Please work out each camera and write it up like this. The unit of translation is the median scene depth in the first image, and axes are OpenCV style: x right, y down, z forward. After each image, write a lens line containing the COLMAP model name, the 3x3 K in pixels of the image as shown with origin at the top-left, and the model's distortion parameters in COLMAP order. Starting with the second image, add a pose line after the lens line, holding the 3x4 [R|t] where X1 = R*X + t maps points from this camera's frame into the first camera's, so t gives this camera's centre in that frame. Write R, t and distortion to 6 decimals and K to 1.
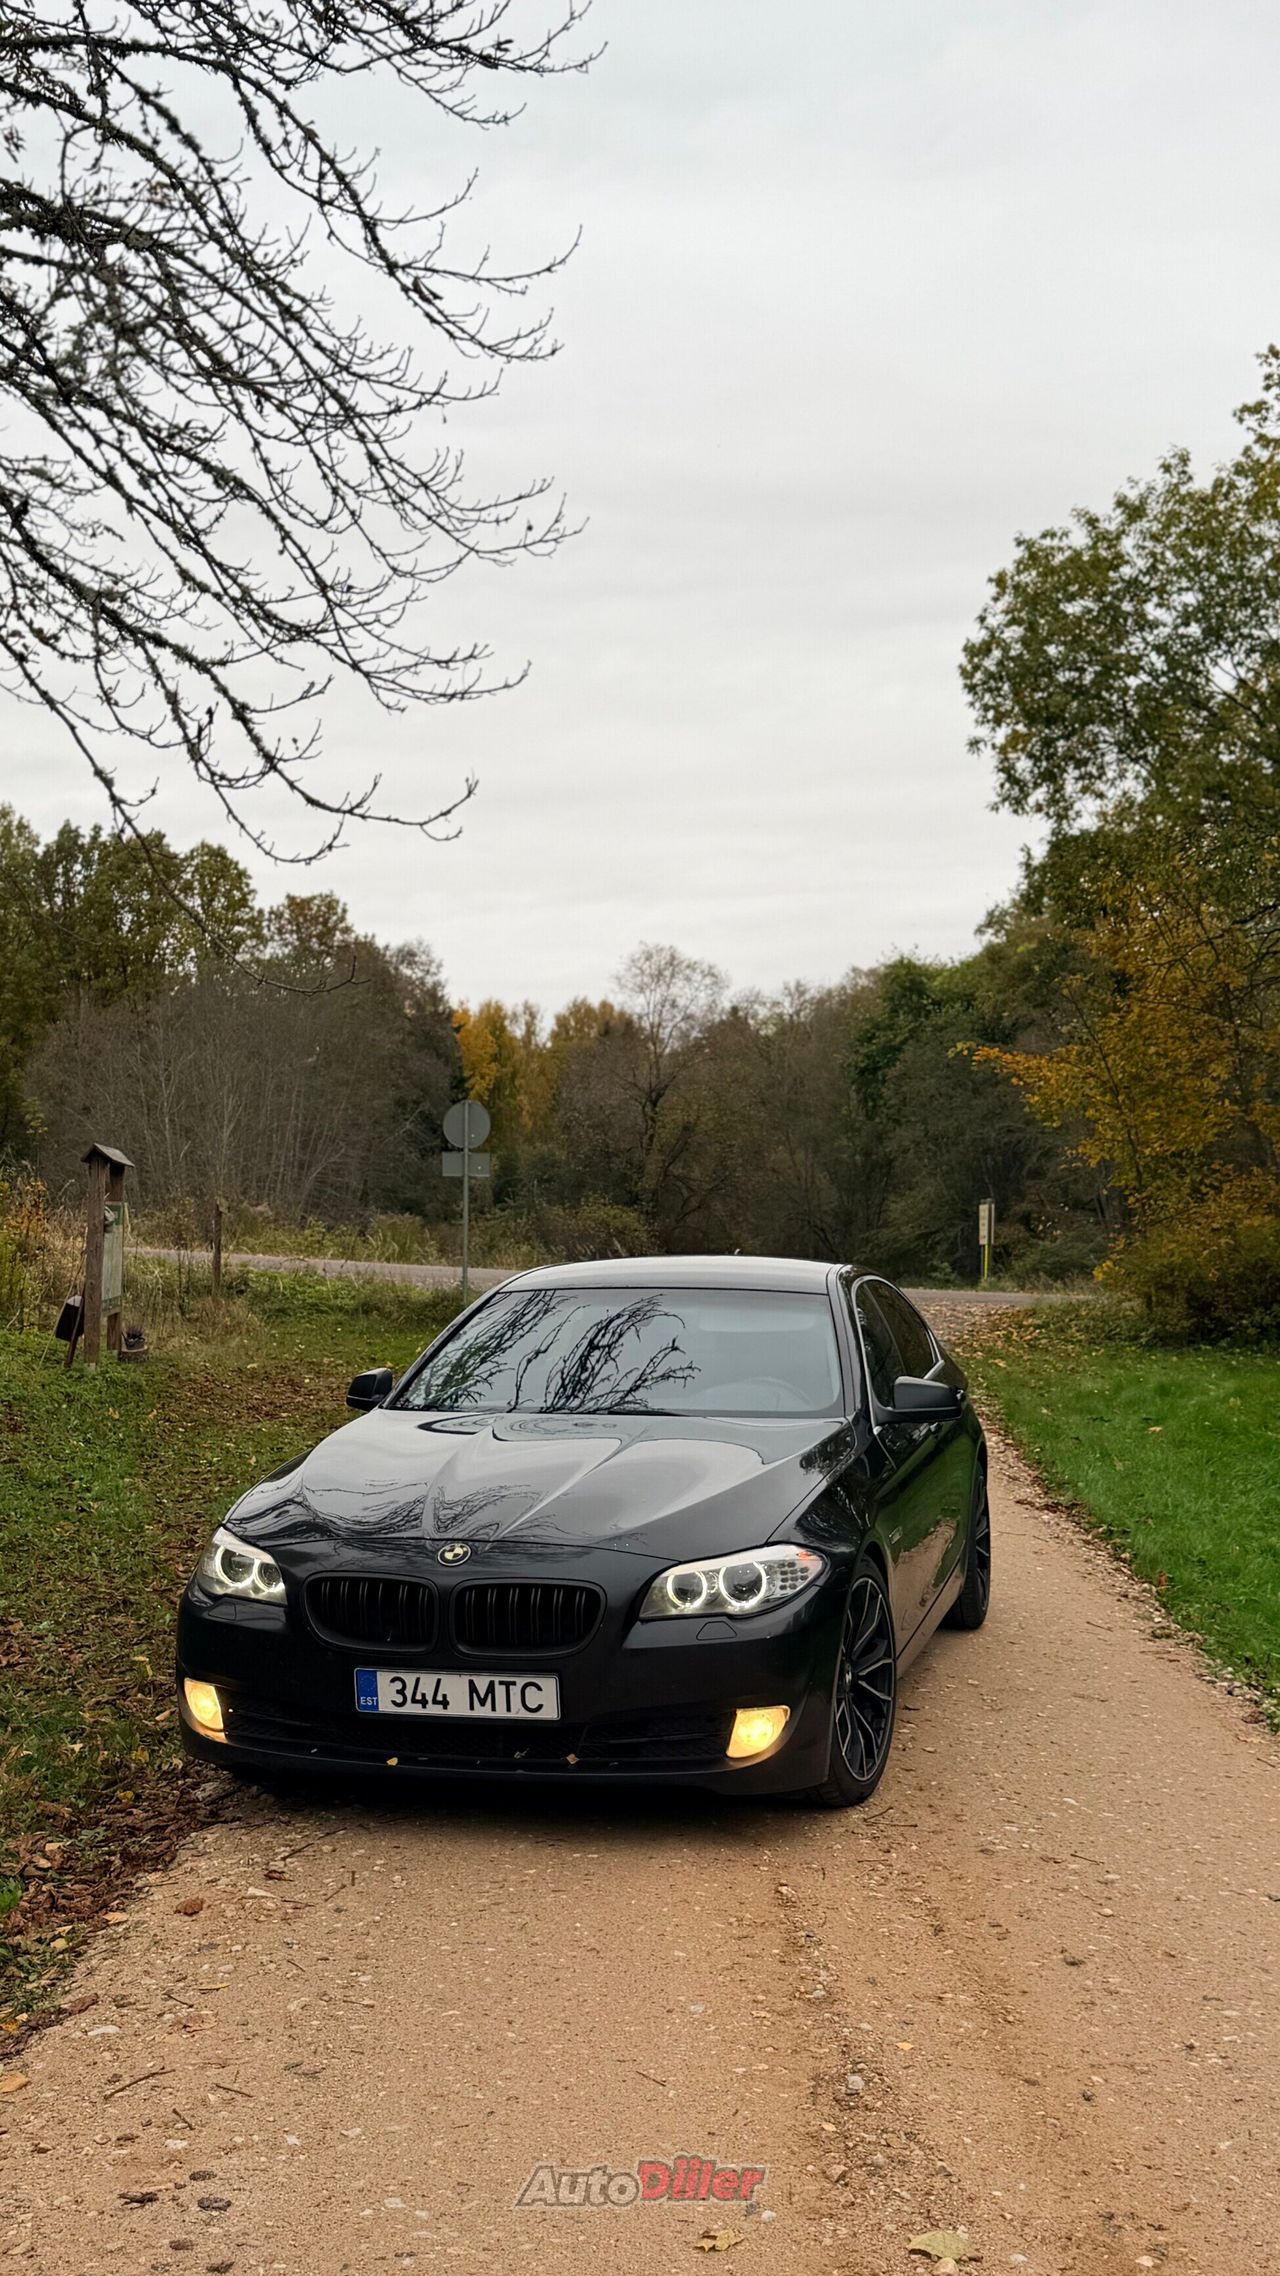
lens RADIAL K [[2305.1, 0, 653.1], [0, 2305.1, 1146.9], [0, 0, 1]] dist [0.065229, 0.000000]
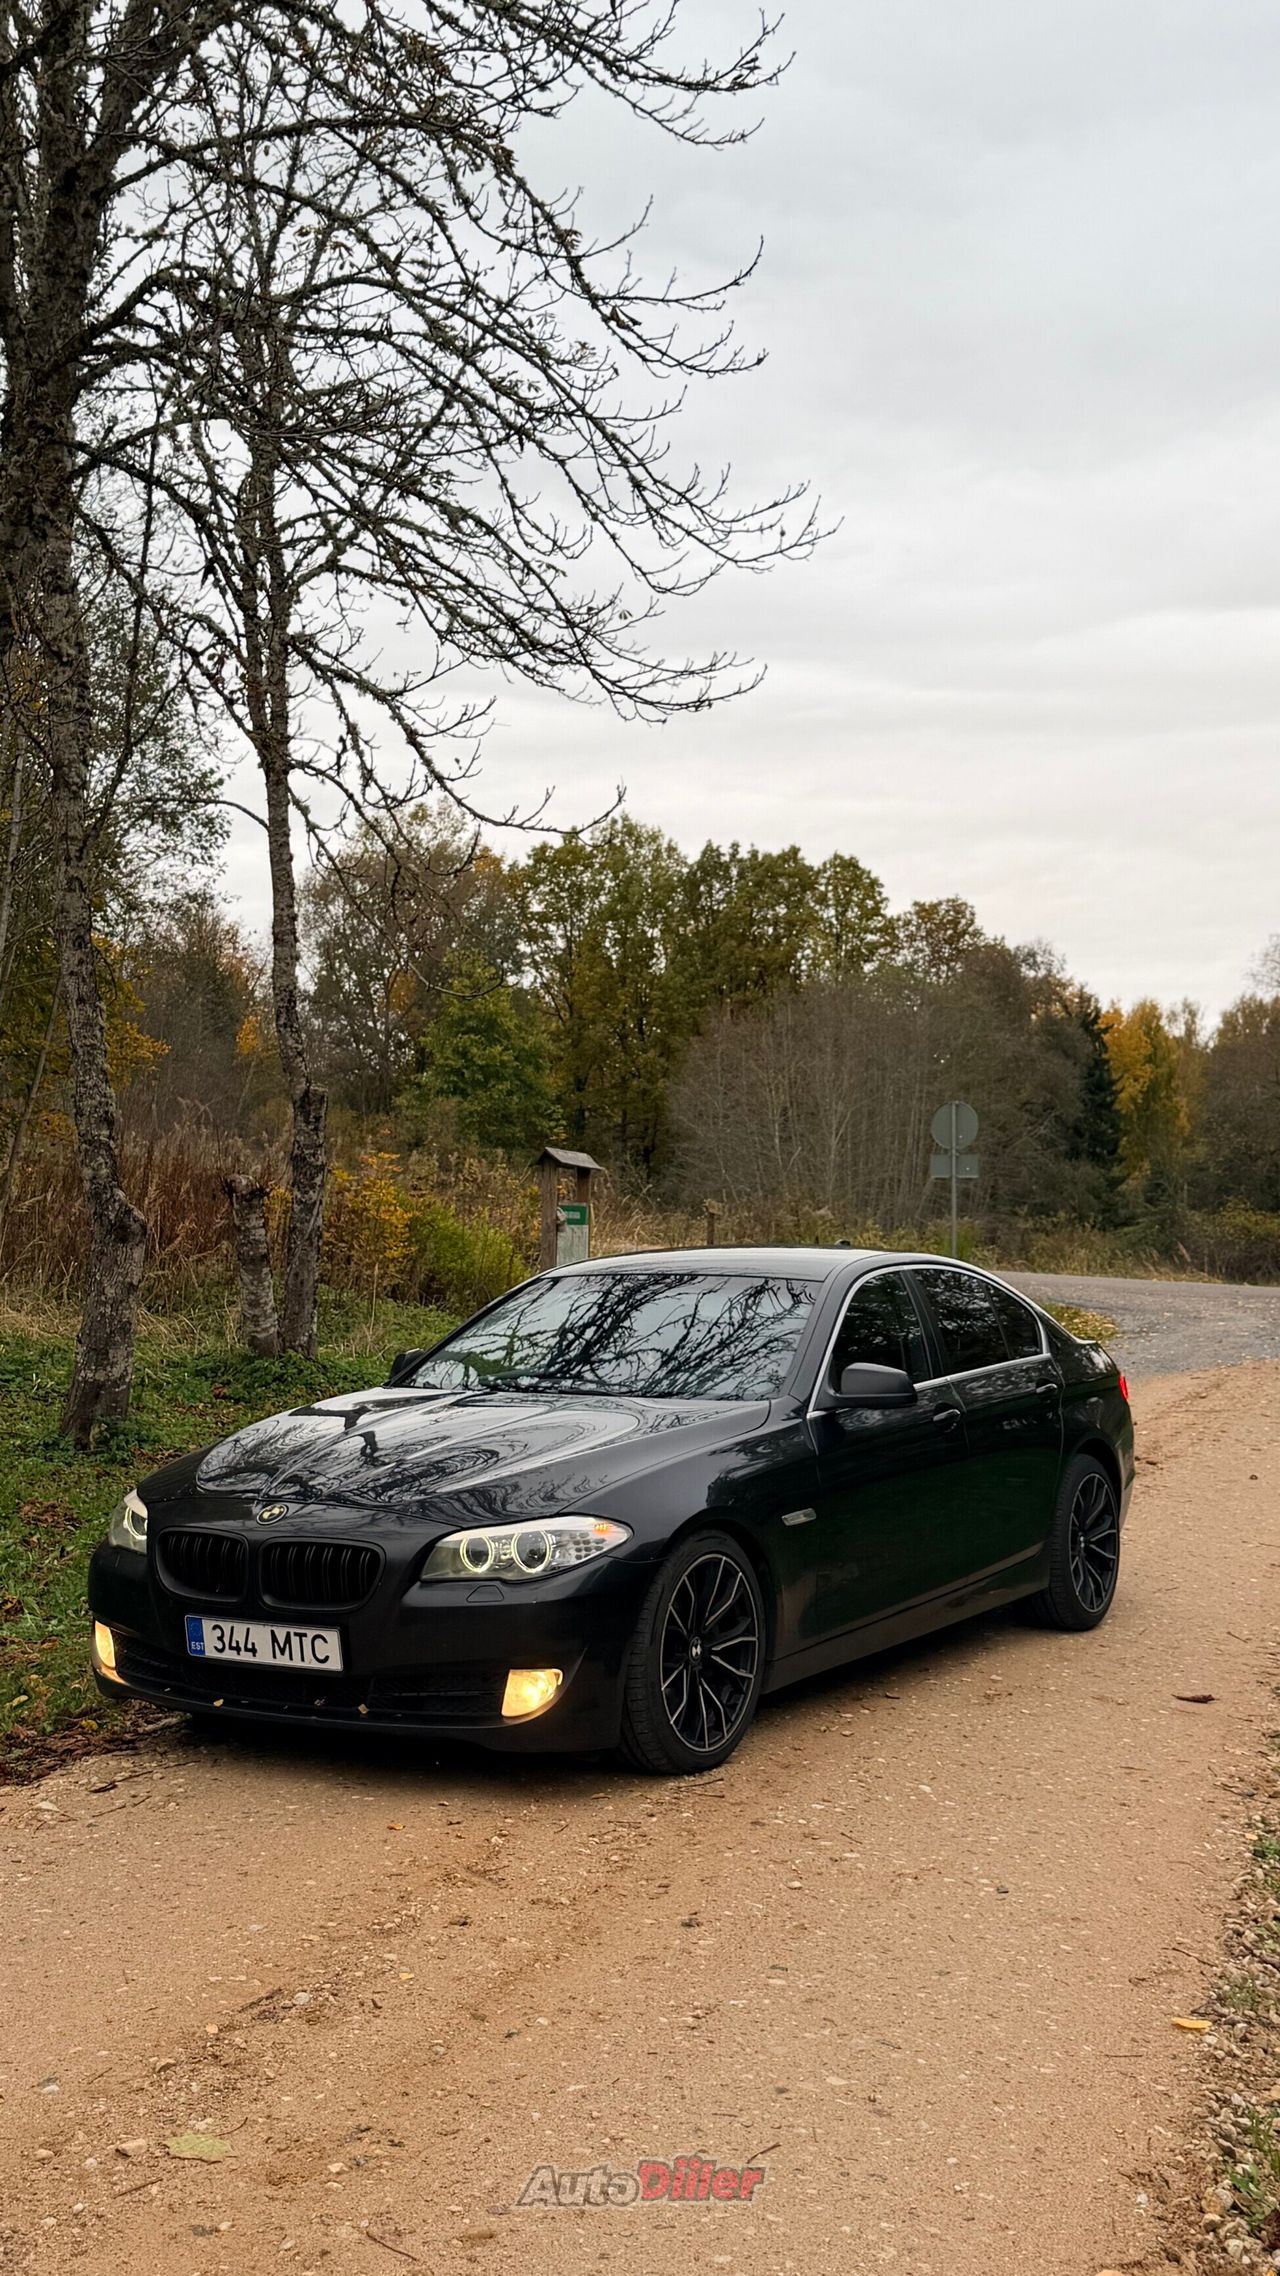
lens RADIAL K [[2322.8, 0, 632.8], [0, 2322.8, 1131.4], [0, 0, 1]] dist [0.091207, 0.000000]
pose [[0.954420, -0.013969, -0.298138, 0.211327], [0.011116, 0.999875, -0.011261, 0.006303], [0.298258, 0.007434, 0.954456, 0.004507]]
